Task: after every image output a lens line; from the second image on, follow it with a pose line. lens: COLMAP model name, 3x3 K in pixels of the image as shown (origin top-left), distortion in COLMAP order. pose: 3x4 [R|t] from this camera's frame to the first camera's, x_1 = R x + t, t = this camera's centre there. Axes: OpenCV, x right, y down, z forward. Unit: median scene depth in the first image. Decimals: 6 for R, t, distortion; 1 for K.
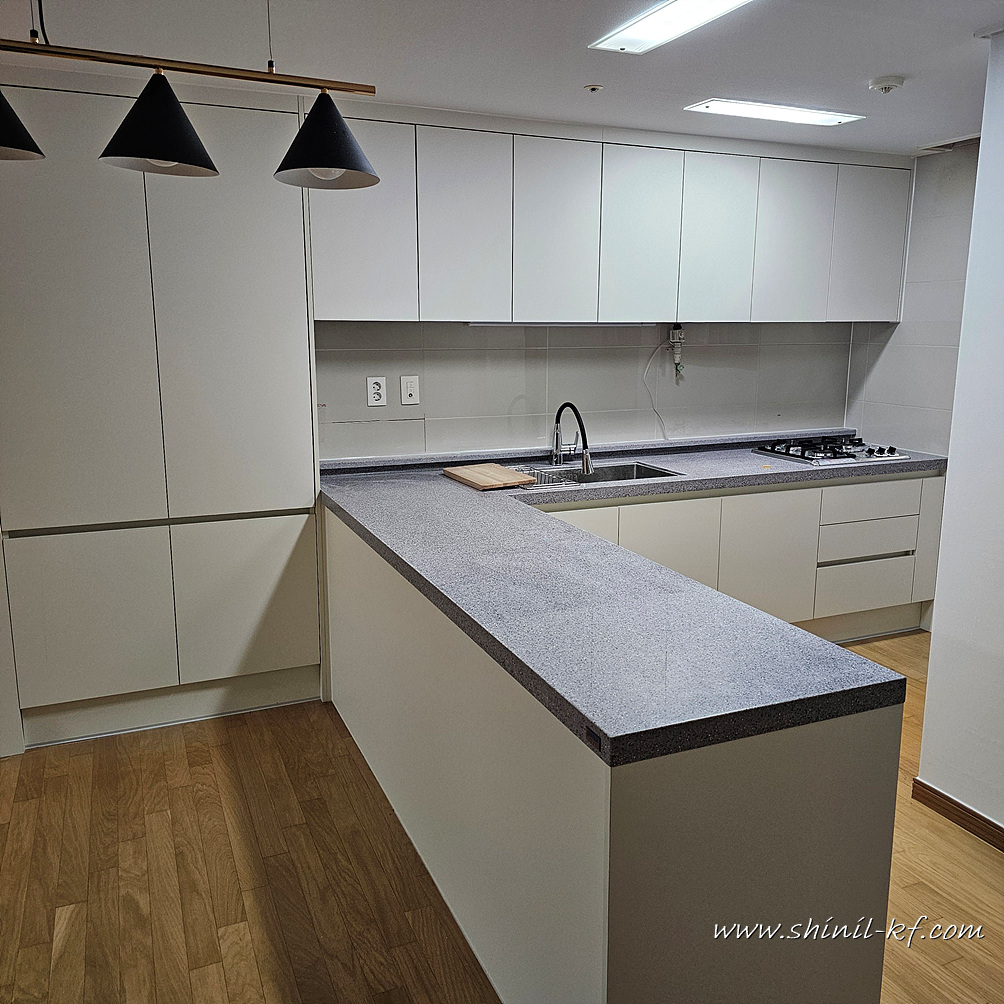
lens RADIAL K [[899.2, 0, 509.9], [0, 899.2, 500.1], [0, 0, 1]] dist [0.037203, -0.040131]
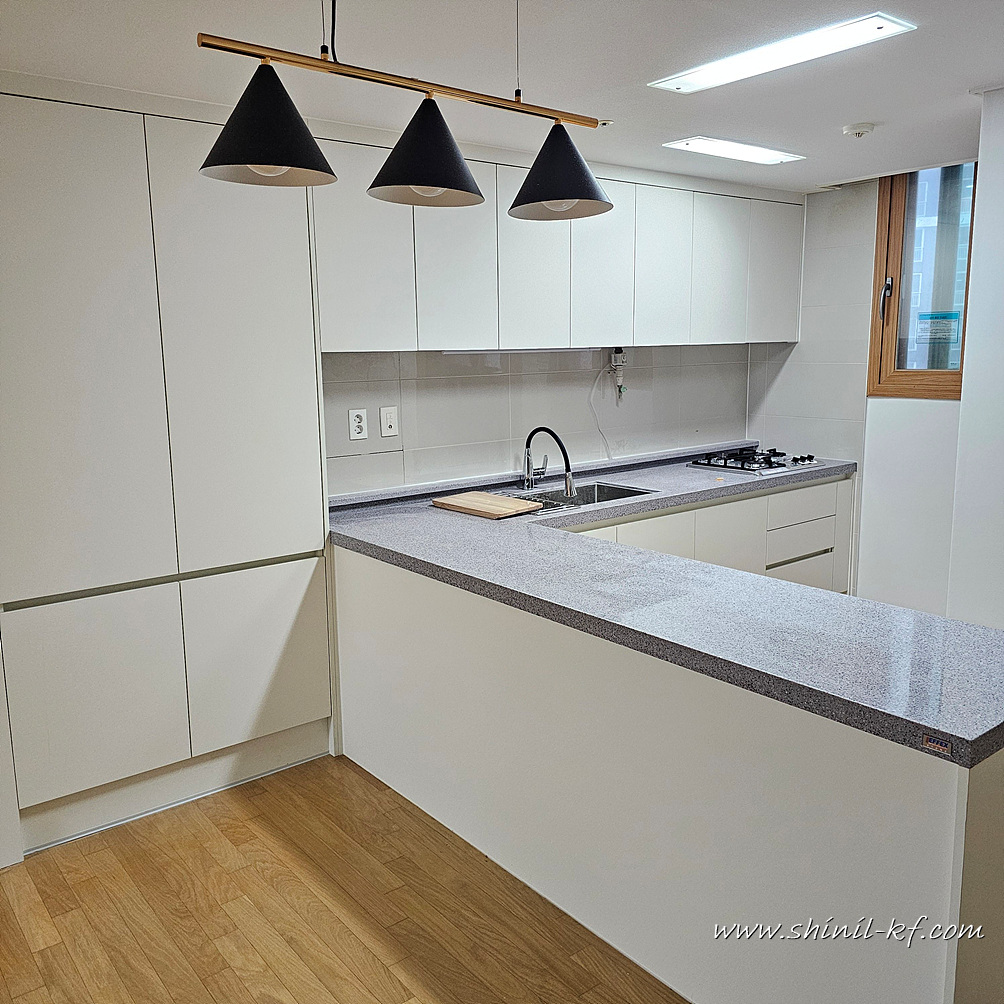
lens RADIAL K [[899.2, 0, 510.0], [0, 899.2, 497.4], [0, 0, 1]] dist [0.037203, -0.040131]
pose [[0.966916, -0.061995, 0.247447, -0.259499], [0.068834, 0.997446, -0.019074, -0.014838], [-0.245632, 0.035476, 0.968714, 0.037532]]
